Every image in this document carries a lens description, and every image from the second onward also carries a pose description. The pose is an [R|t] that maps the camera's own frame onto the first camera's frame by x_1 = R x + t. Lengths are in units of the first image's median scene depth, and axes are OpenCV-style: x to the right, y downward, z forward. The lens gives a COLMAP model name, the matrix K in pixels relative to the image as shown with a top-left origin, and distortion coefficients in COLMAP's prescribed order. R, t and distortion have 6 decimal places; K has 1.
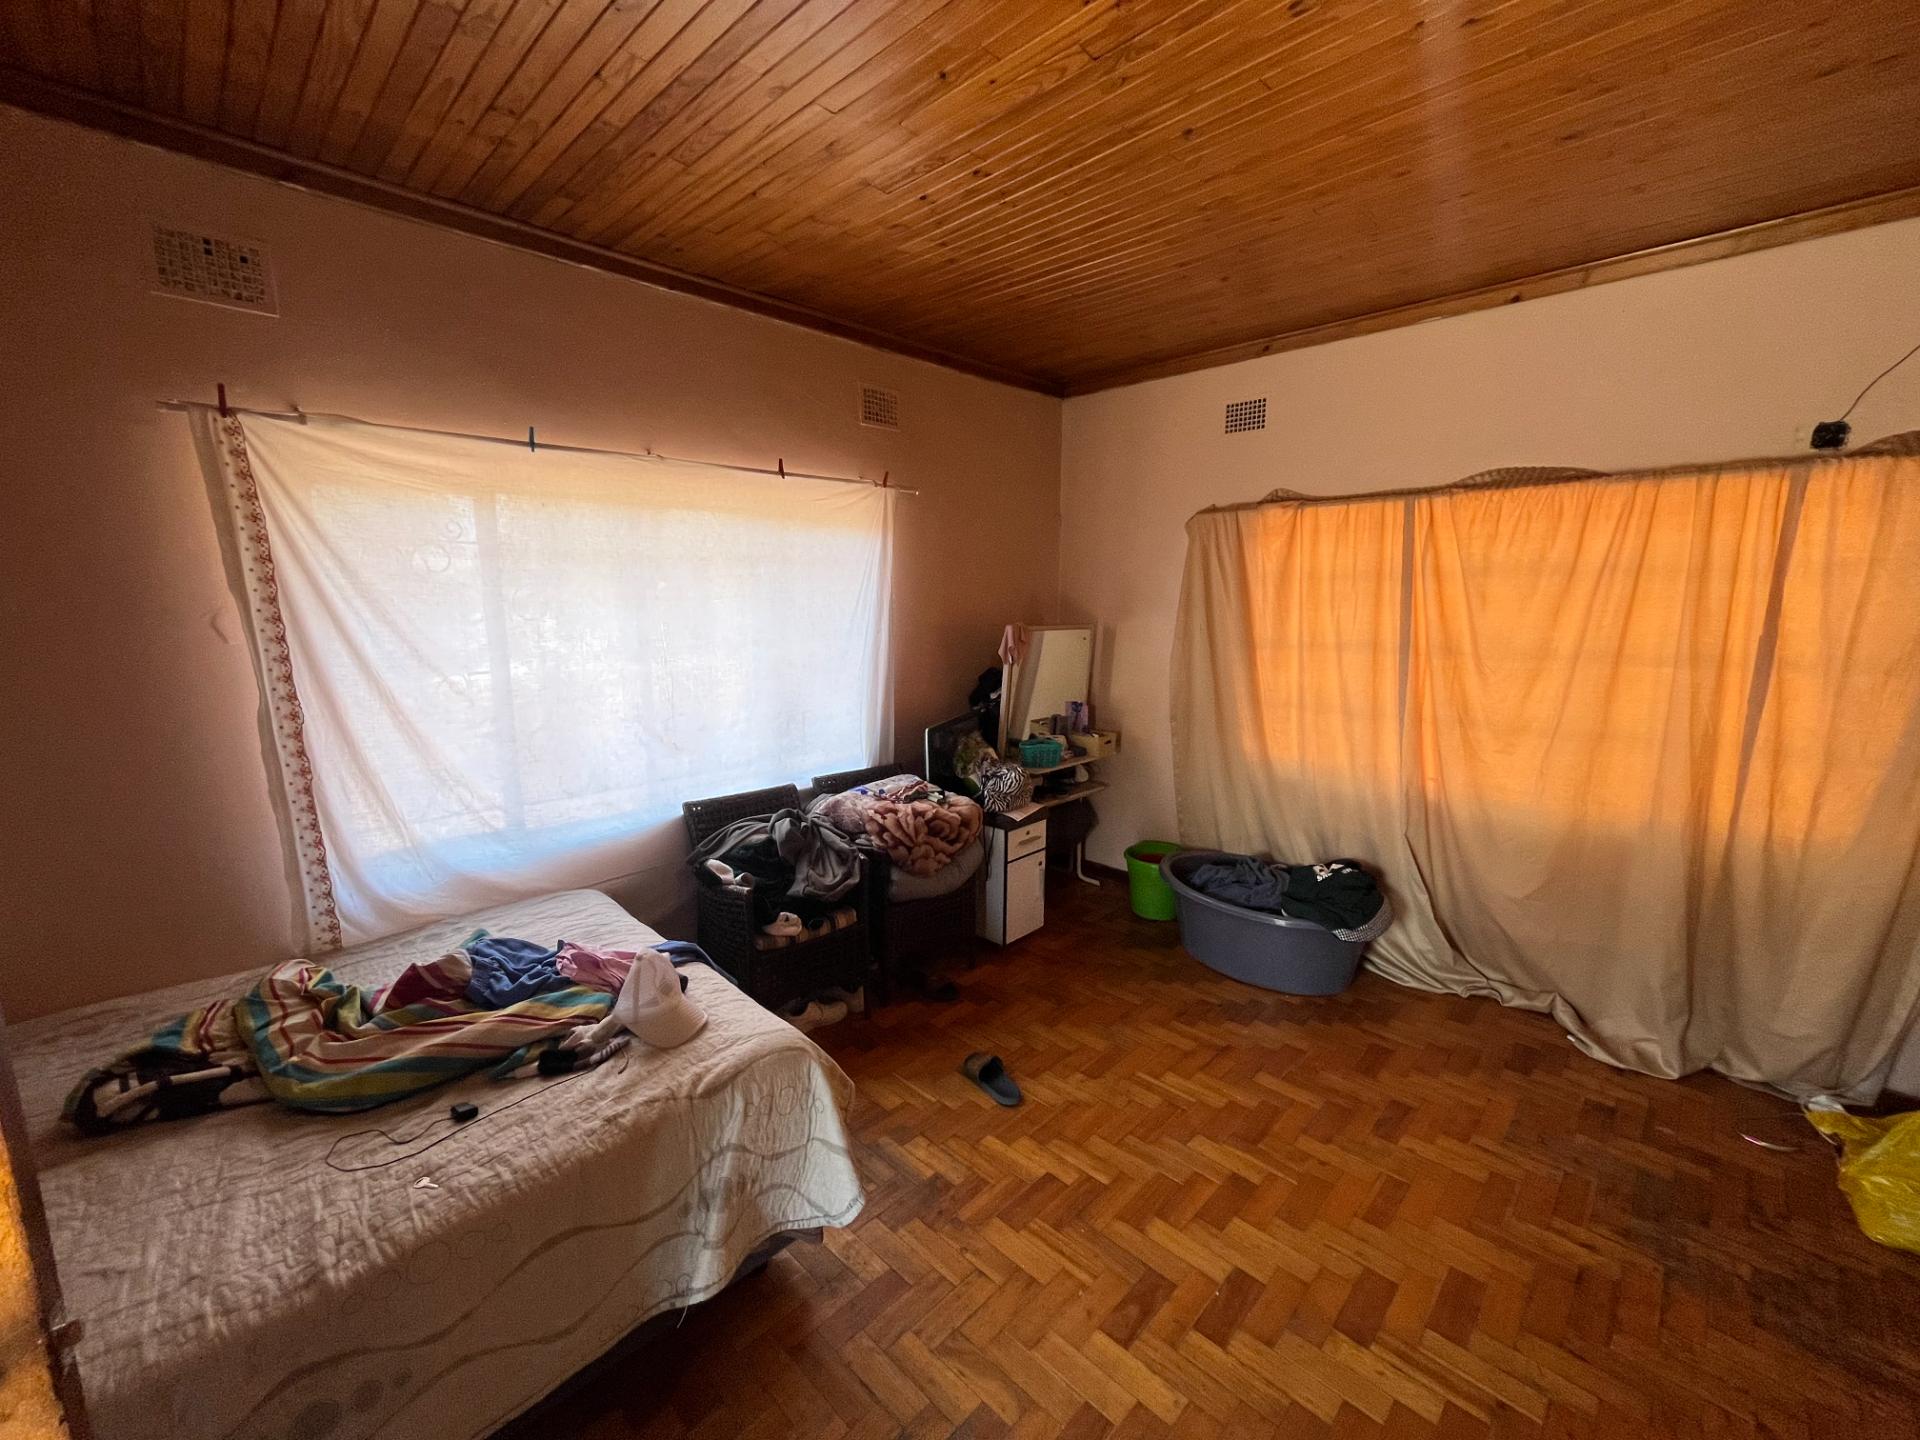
lens RADIAL K [[772.4, 0, 951.7], [0, 772.4, 715.0], [0, 0, 1]] dist [-0.004124, 0.000579]
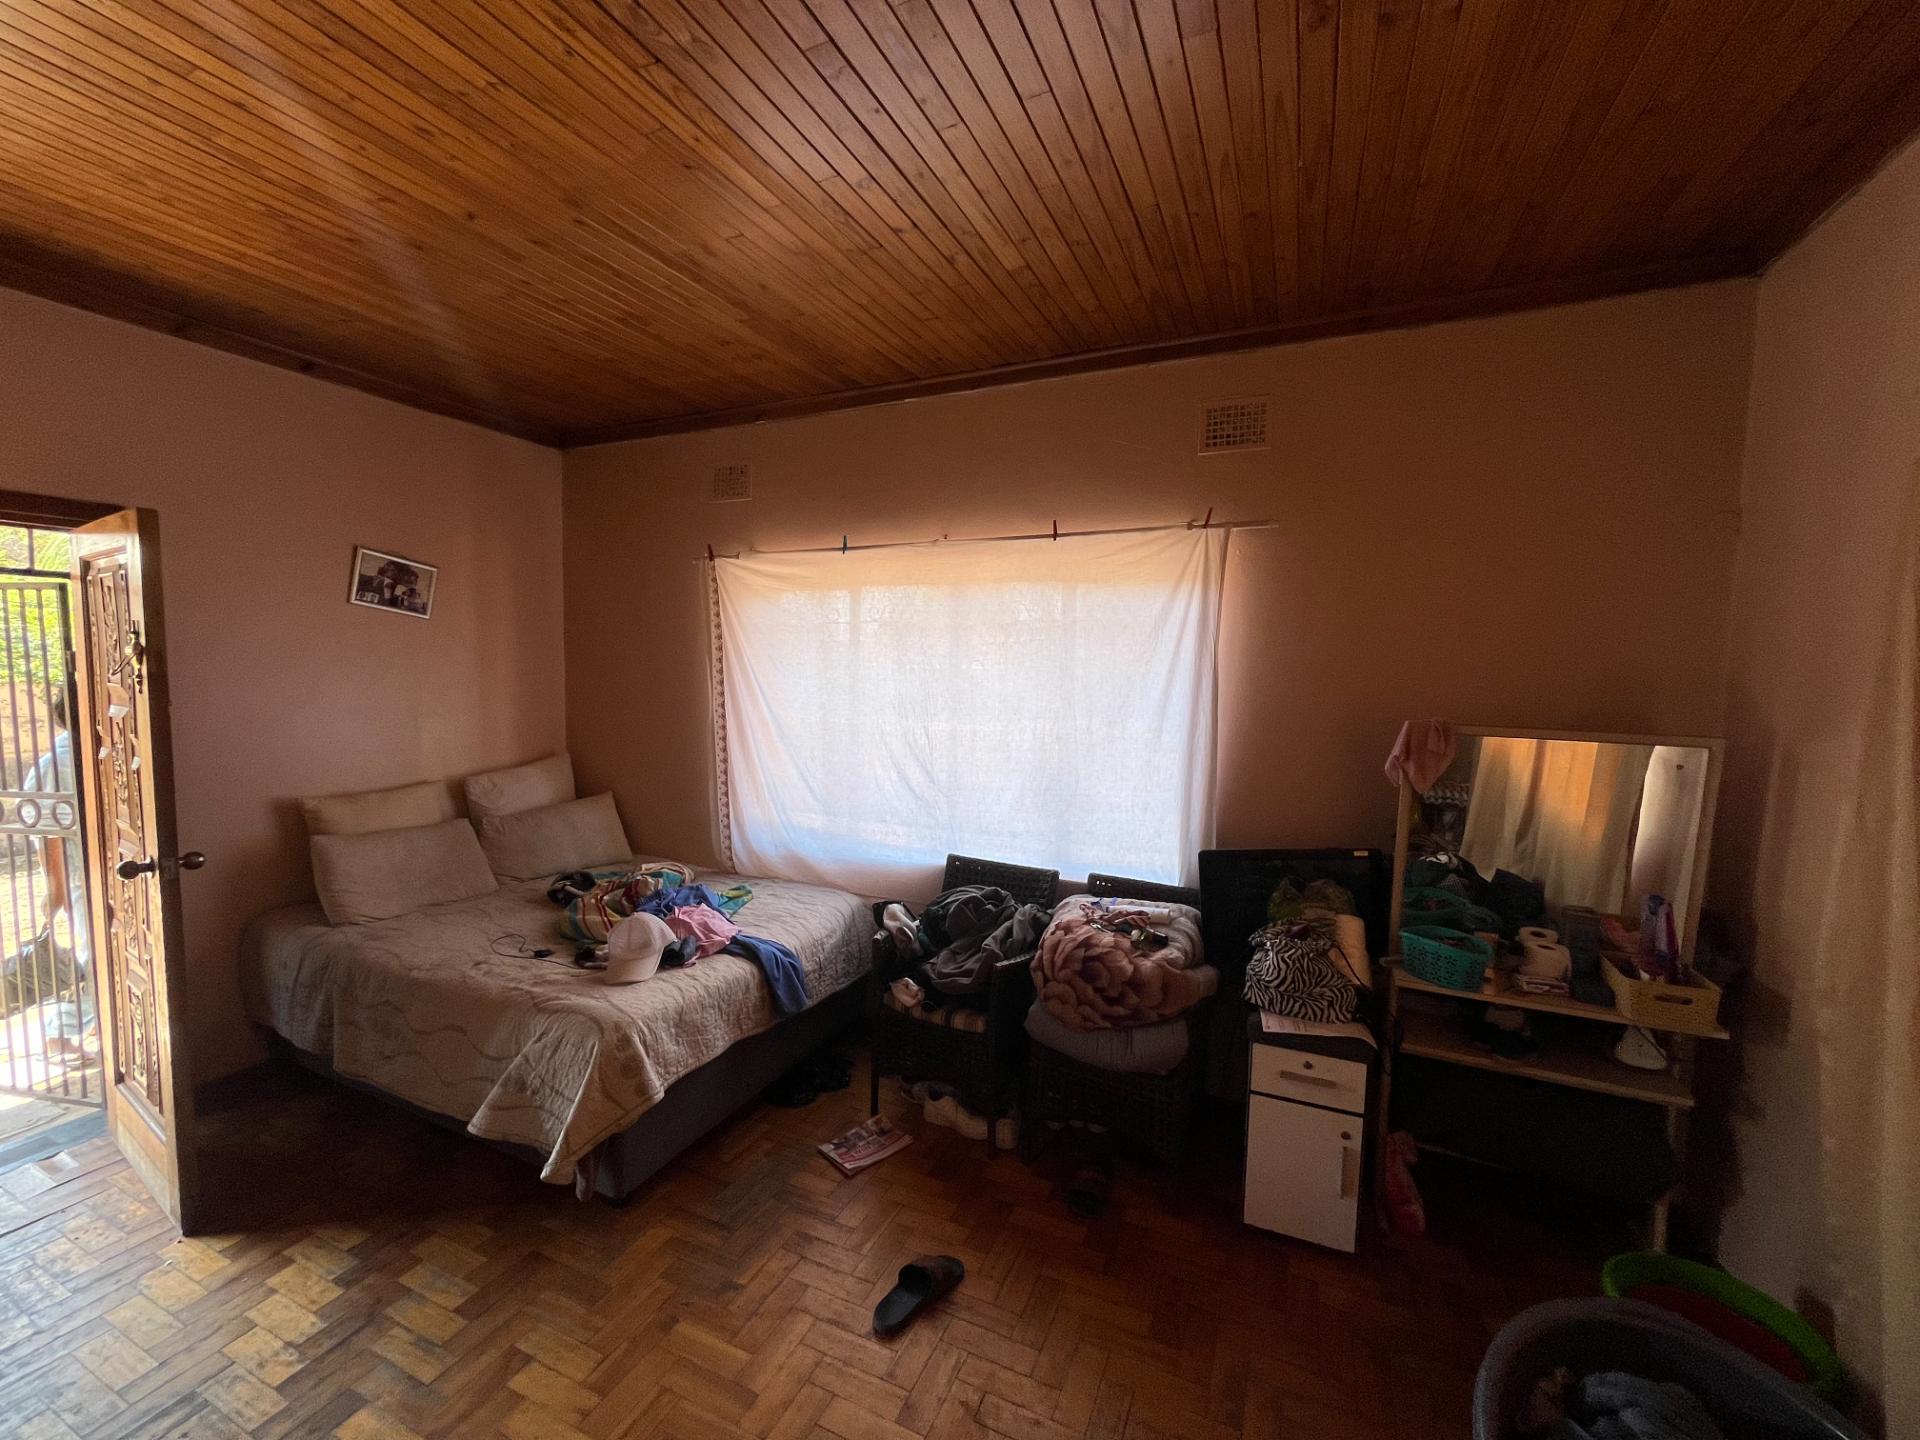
lens RADIAL K [[772.4, 0, 957.2], [0, 772.4, 716.8], [0, 0, 1]] dist [-0.004124, 0.000579]
pose [[0.348930, 0.072909, -0.934308, 0.643657], [-0.162193, 0.986622, 0.016418, -0.093236], [0.923007, 0.145810, 0.356088, 0.597992]]
